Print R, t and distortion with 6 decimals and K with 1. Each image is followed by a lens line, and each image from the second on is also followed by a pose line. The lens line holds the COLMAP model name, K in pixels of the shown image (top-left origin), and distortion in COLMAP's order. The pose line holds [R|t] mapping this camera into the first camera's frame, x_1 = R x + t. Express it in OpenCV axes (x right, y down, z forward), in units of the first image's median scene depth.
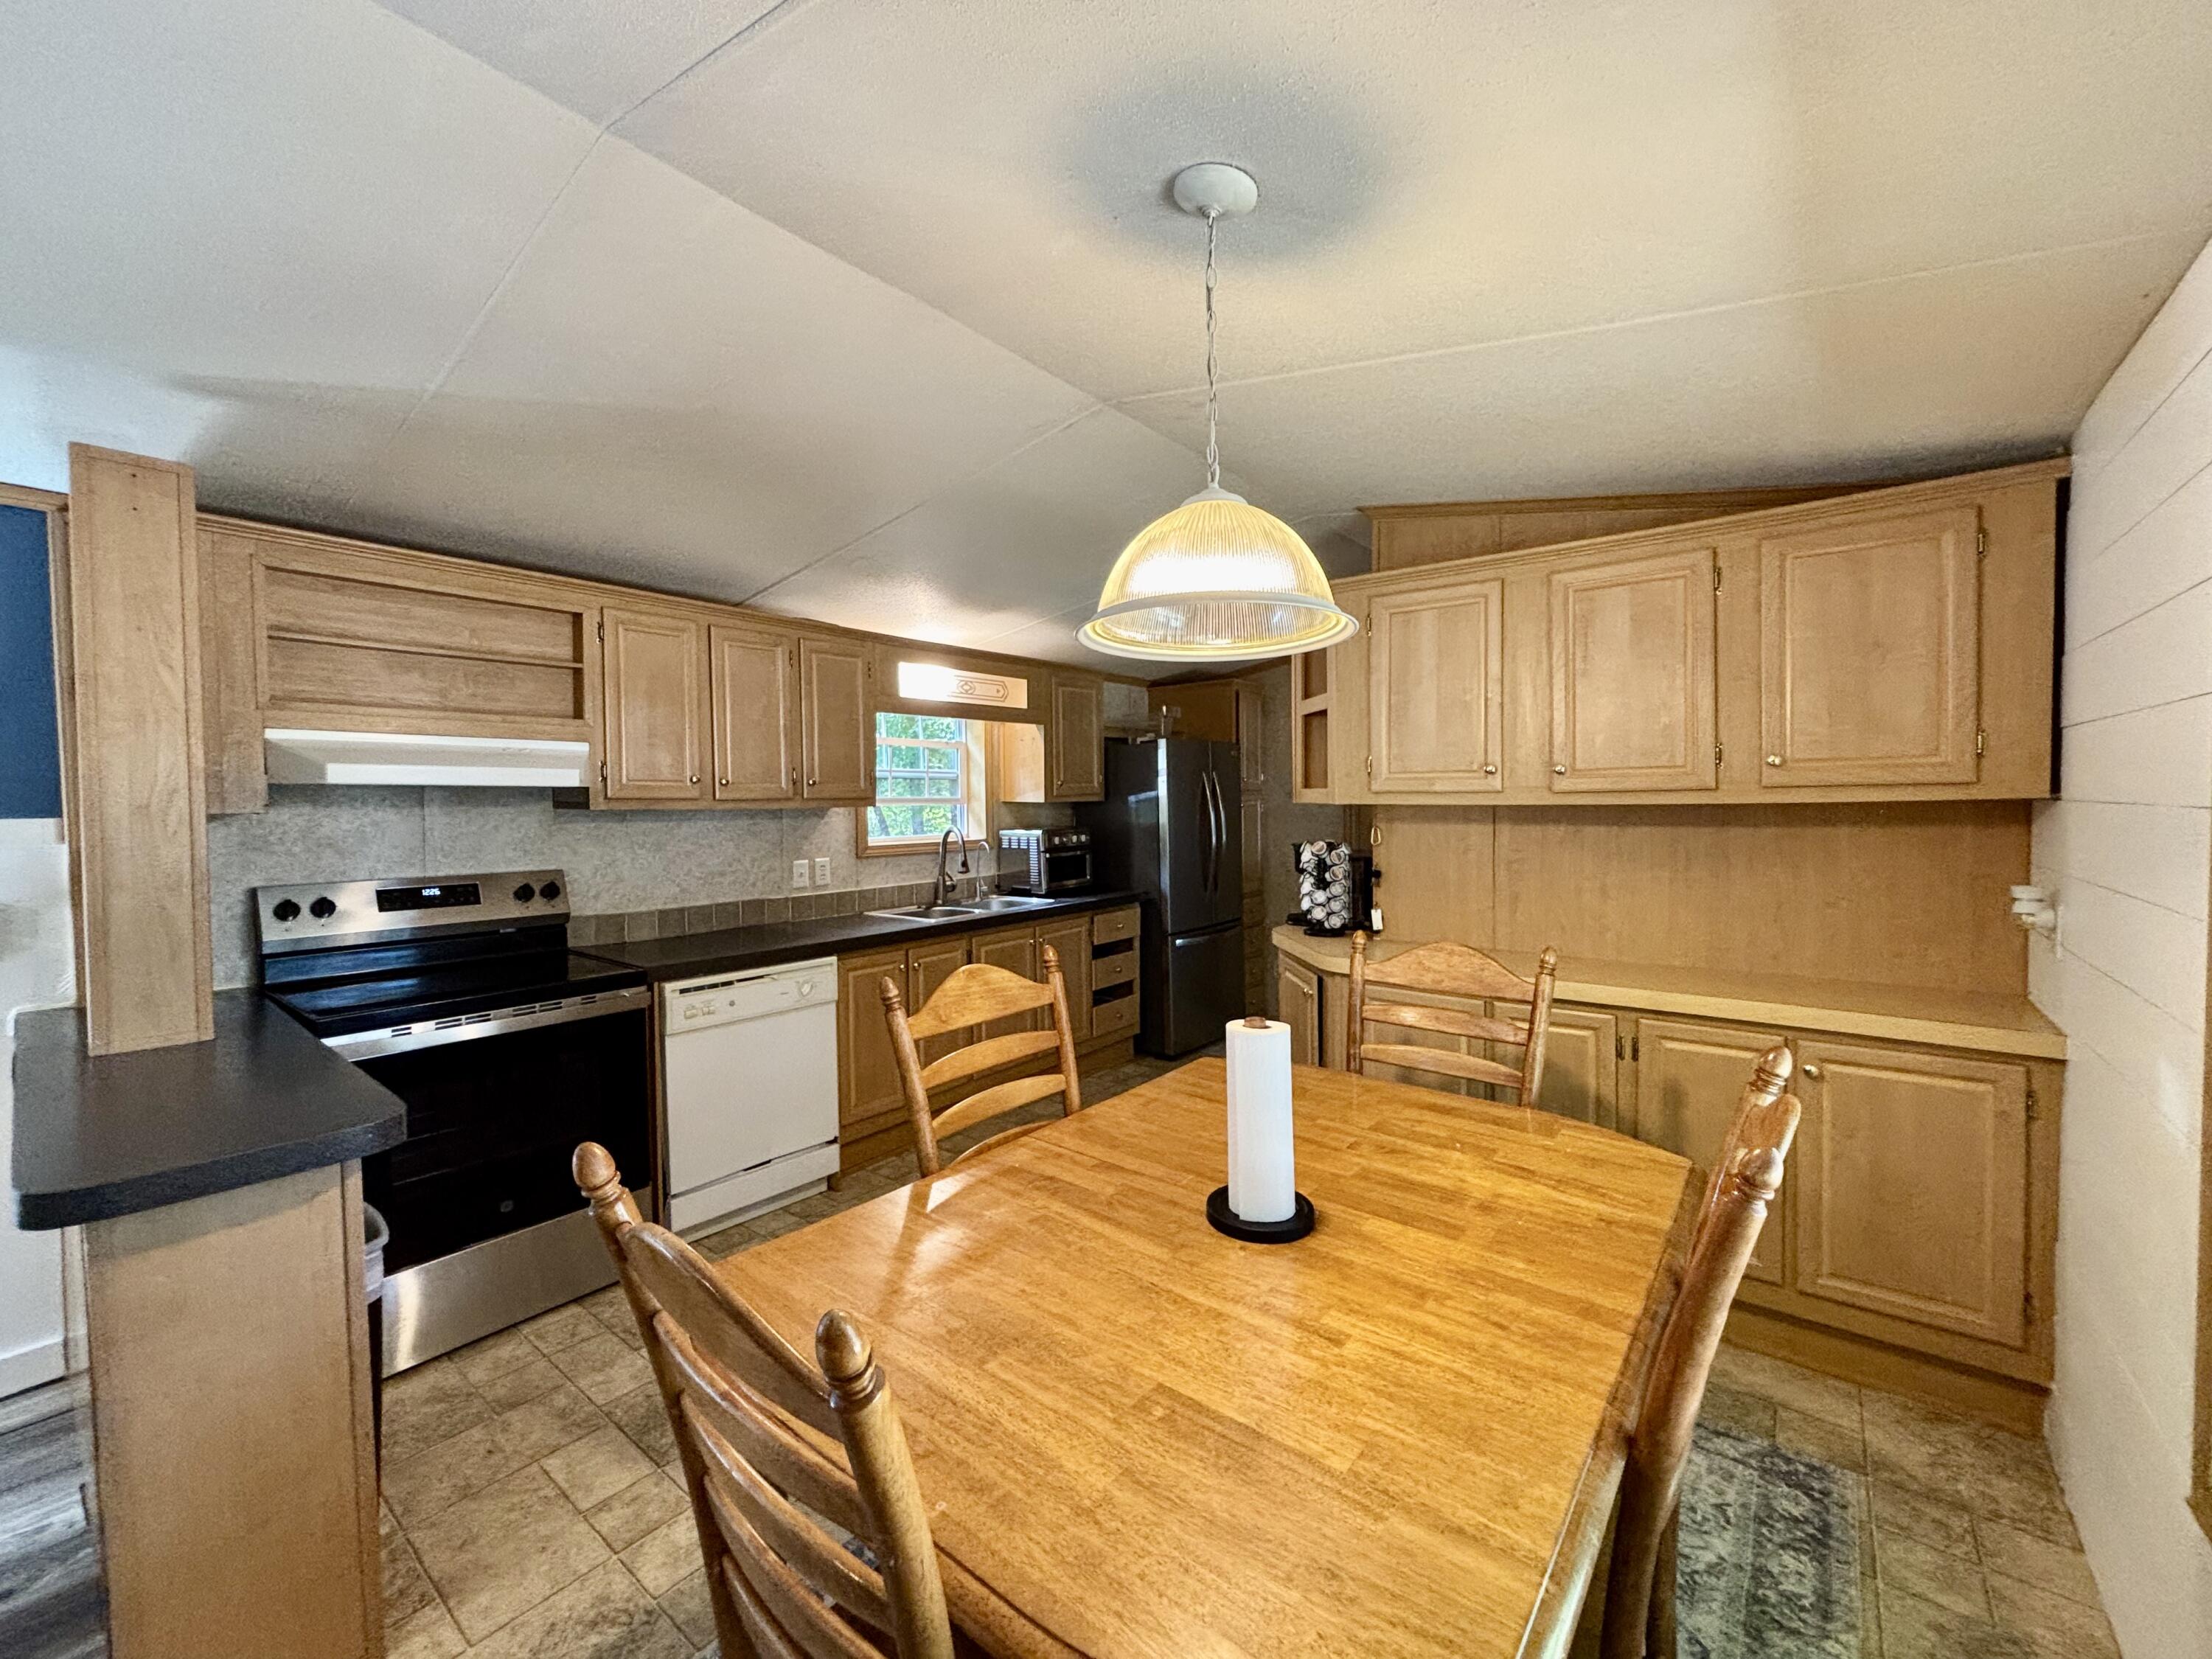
lens RADIAL K [[887.9, 0, 1105.1], [0, 887.9, 821.1], [0, 0, 1]] dist [0.002745, -0.000950]
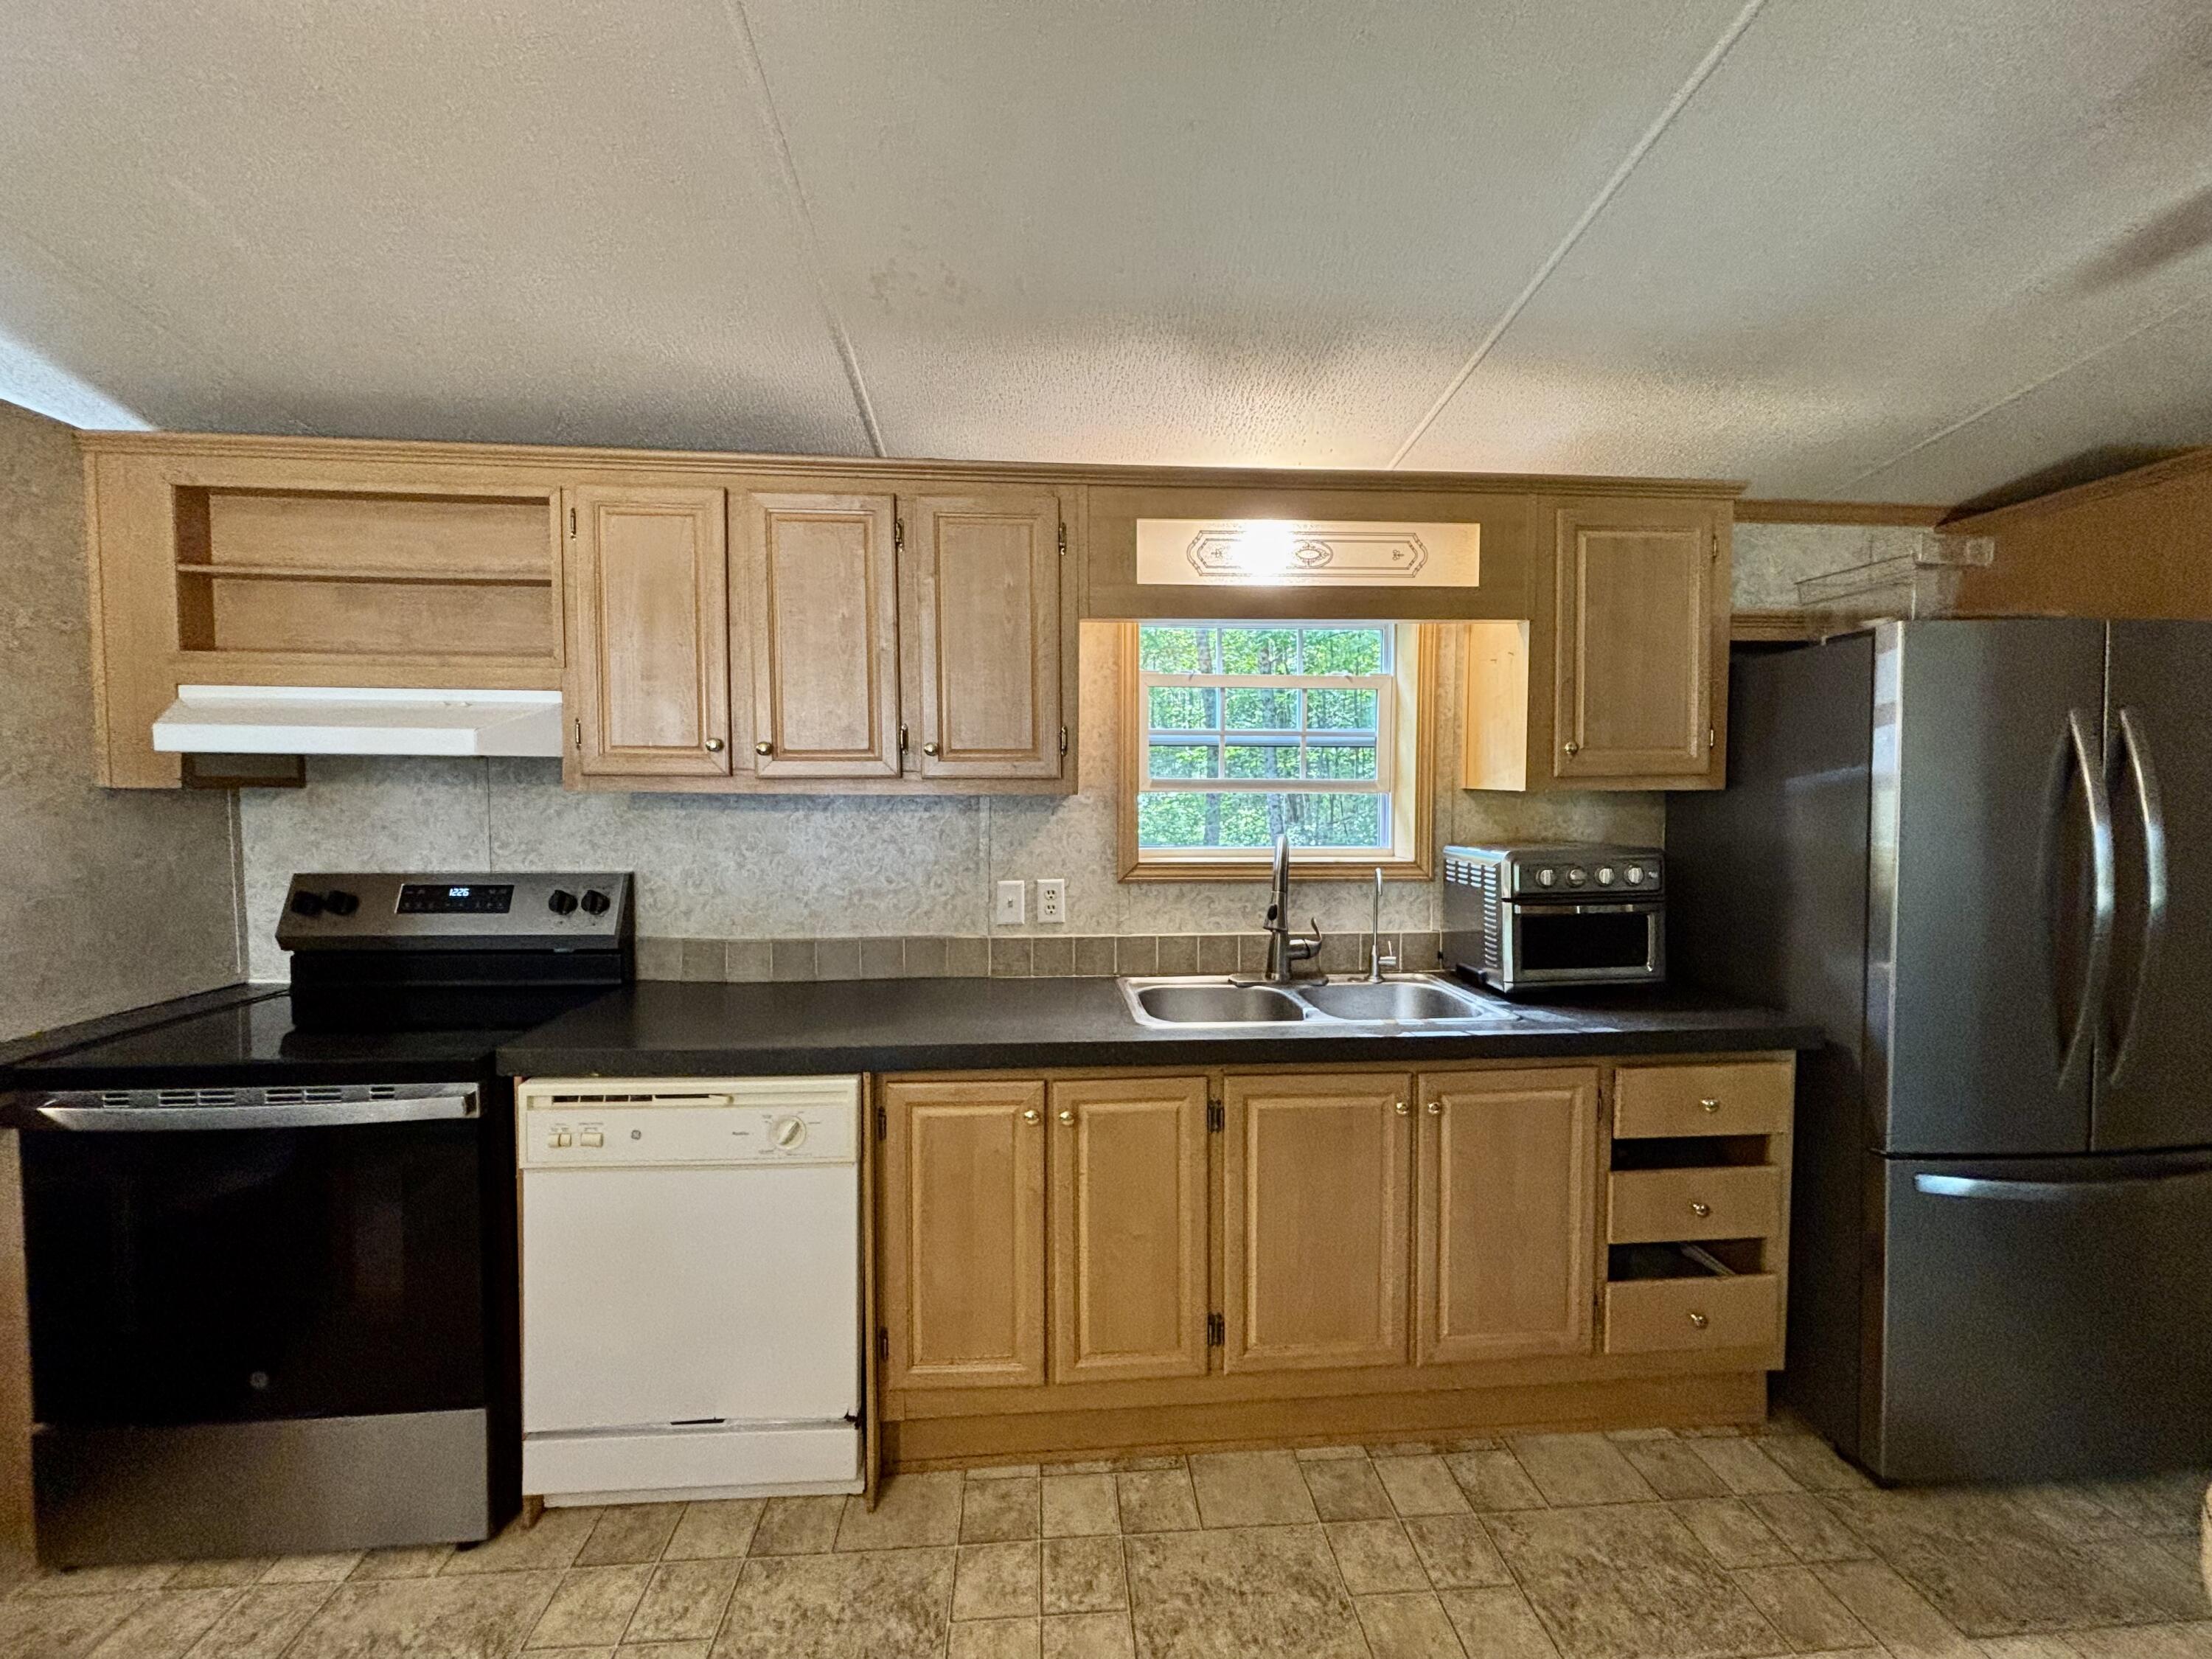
lens RADIAL K [[887.9, 0, 1105.9], [0, 887.9, 823.7], [0, 0, 1]] dist [0.002745, -0.000950]
pose [[0.676080, 0.042034, -0.735628, 0.142607], [-0.027205, 0.999115, 0.032088, -0.015147], [0.736326, -0.001681, 0.676625, 0.619697]]
